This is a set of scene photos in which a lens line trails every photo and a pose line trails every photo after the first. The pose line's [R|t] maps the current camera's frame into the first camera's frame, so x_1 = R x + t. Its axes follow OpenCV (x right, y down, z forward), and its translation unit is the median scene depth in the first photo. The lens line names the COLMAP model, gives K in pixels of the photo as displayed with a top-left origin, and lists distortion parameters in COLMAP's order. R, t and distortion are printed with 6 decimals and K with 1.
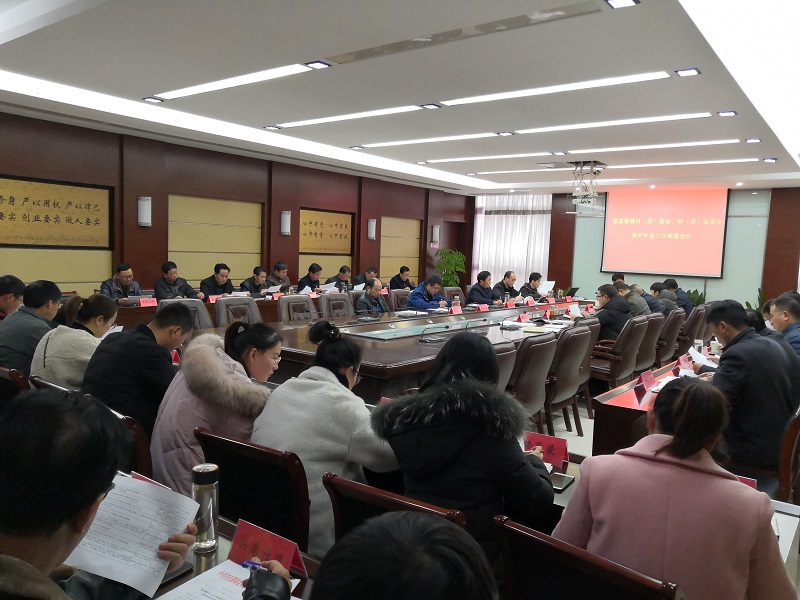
lens RADIAL K [[622.7, 0, 400.0], [0, 622.7, 300.0], [0, 0, 1]] dist [-0.001360, 0.000301]
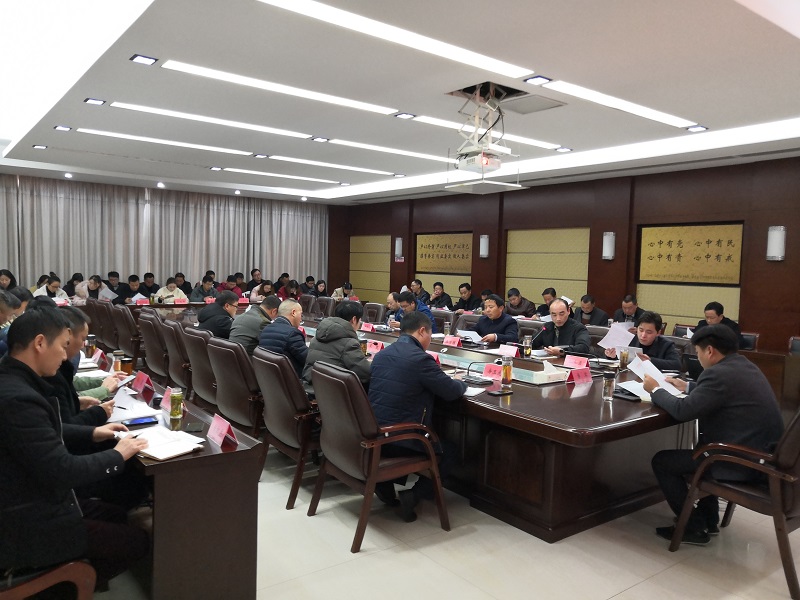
lens RADIAL K [[622.7, 0, 400.0], [0, 622.7, 300.0], [0, 0, 1]] dist [-0.001360, 0.000301]
pose [[-0.263050, 0.006400, -0.964761, 0.741280], [-0.115745, 0.992546, 0.038144, -0.048952], [0.957814, 0.121700, -0.260348, 0.971990]]
